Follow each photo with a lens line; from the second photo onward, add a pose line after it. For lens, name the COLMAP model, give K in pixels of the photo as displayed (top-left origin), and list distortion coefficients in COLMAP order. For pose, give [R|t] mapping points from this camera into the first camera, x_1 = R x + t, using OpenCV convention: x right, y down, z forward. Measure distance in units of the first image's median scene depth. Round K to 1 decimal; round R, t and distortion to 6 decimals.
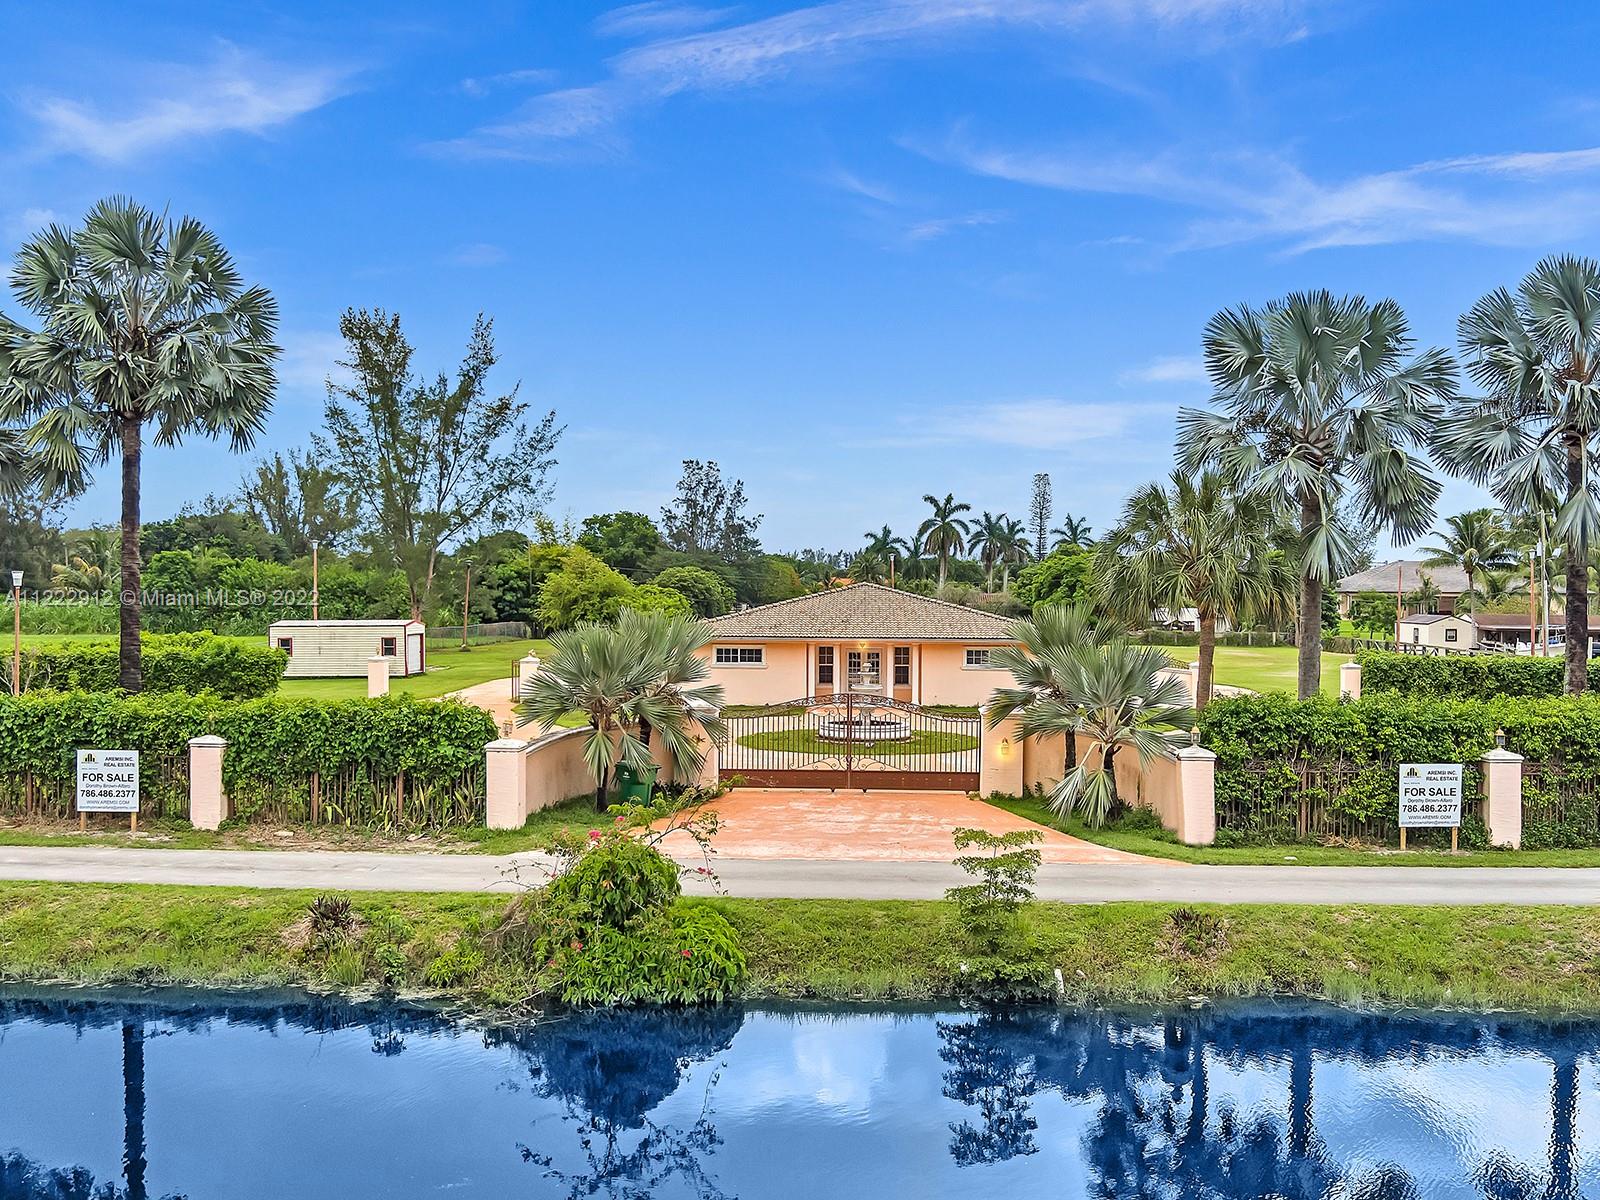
lens RADIAL K [[1604.1, 0, 881.8], [0, 1604.1, 602.3], [0, 0, 1]] dist [-0.036333, -0.021969]
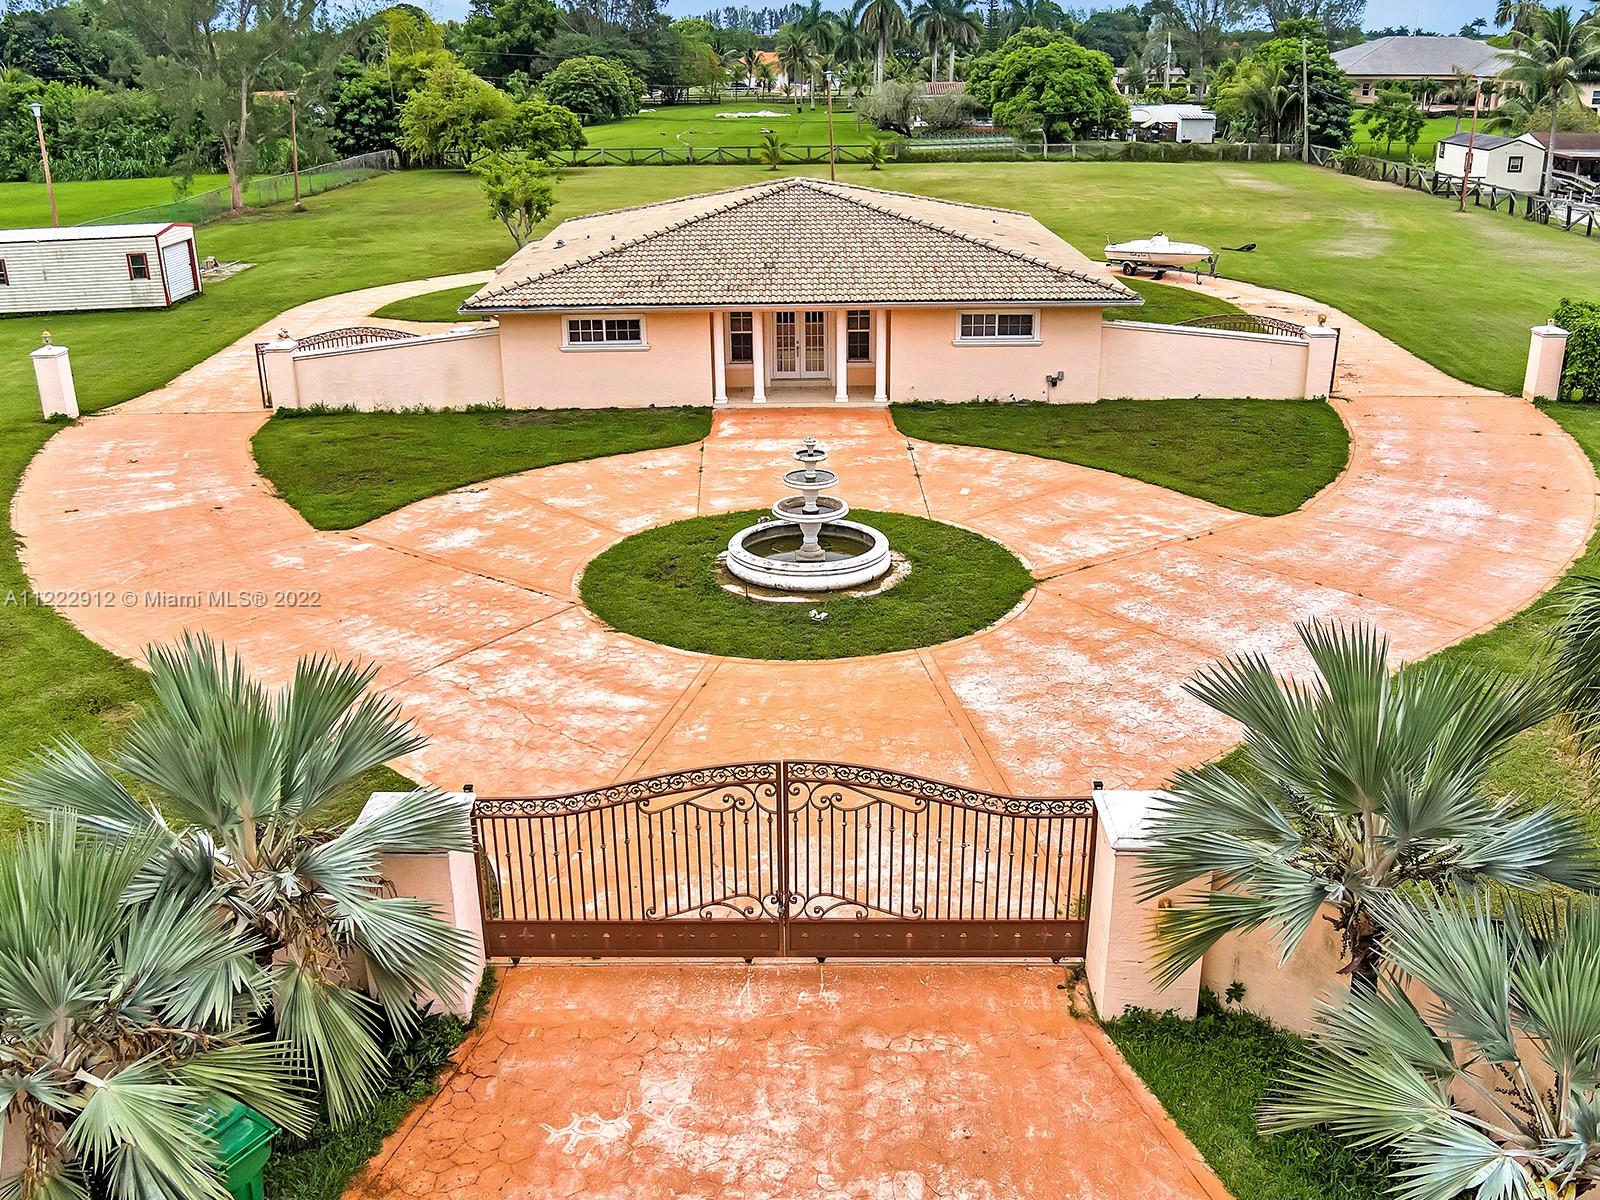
lens RADIAL K [[1539.6, 0, 817.3], [0, 1539.6, 653.4], [0, 0, 1]] dist [-0.040266, -0.028965]
pose [[0.999838, -0.017939, -0.001570, -0.002389], [0.017290, 0.931910, 0.362278, -0.028079], [-0.005036, -0.362246, 0.932069, 0.160147]]
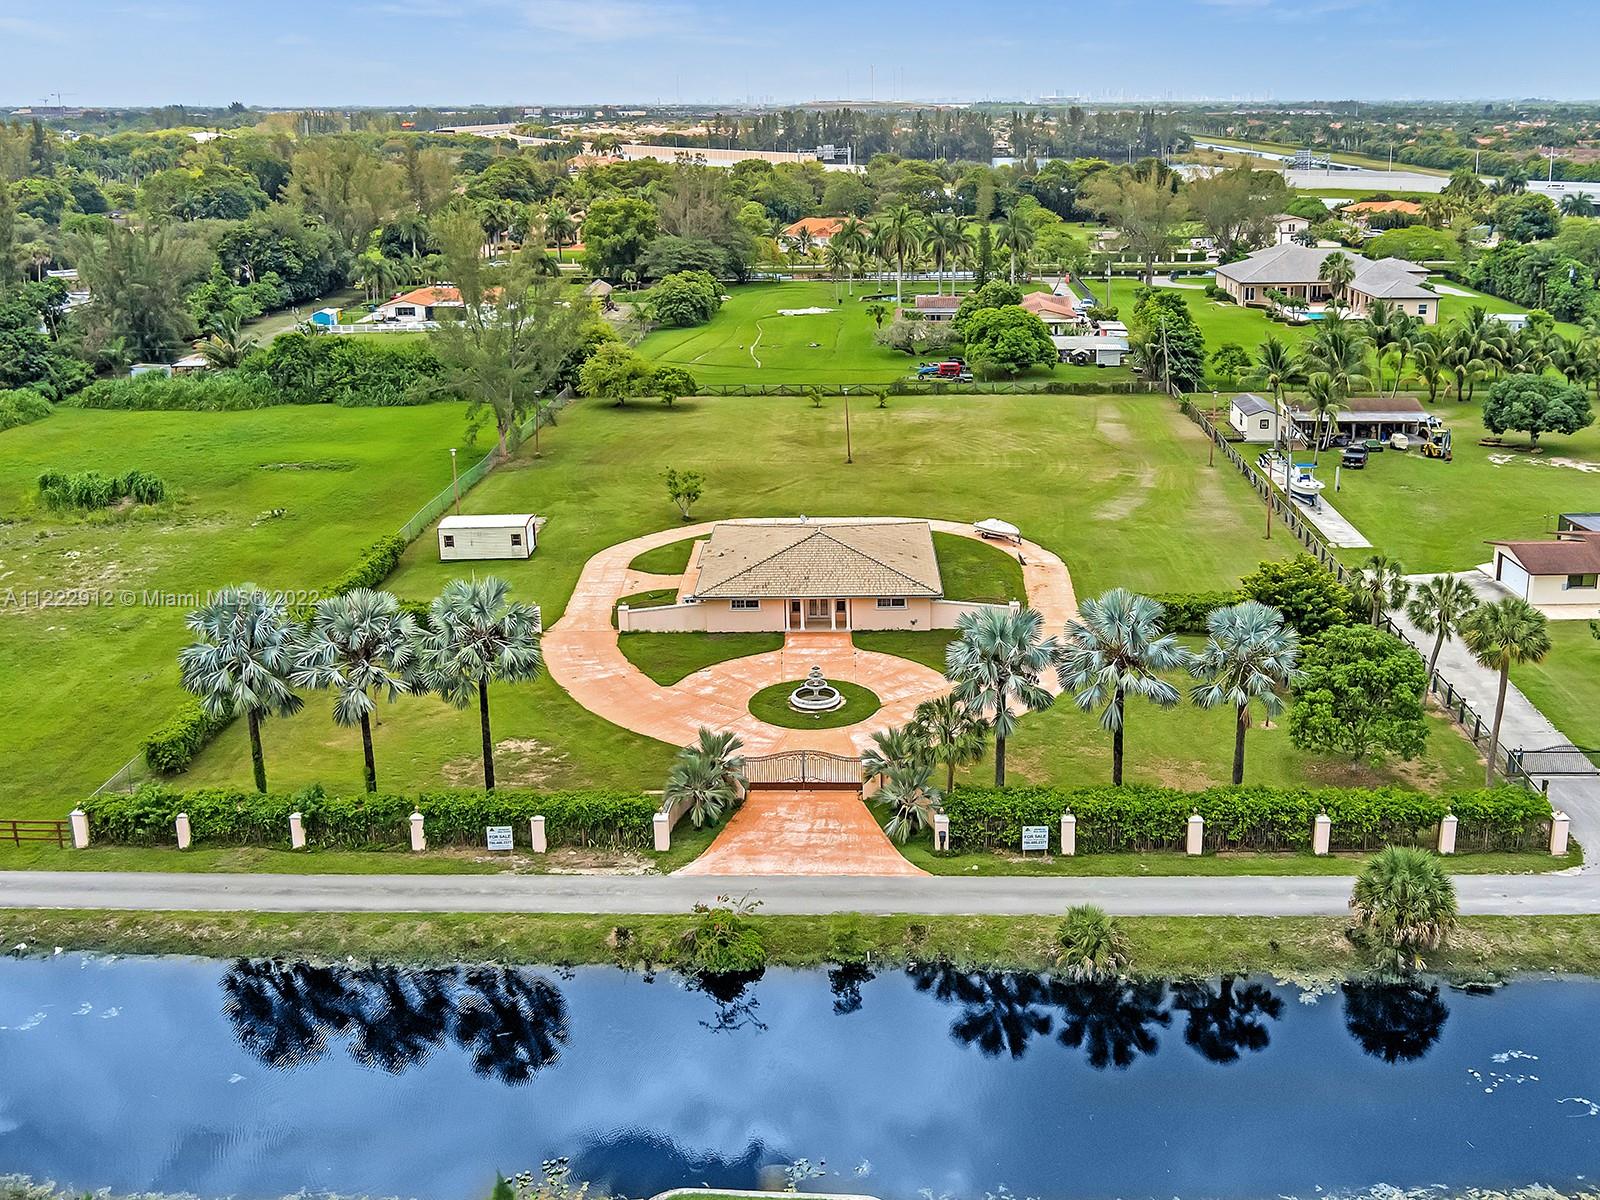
lens RADIAL K [[1520.1, 0, 880.2], [0, 1520.1, 600.1], [0, 0, 1]] dist [-0.019773, -0.011397]
pose [[0.999904, -0.010965, 0.008513, 0.017392], [0.007945, 0.954895, 0.296837, -0.189501], [-0.011384, -0.296741, 0.954890, -0.232302]]
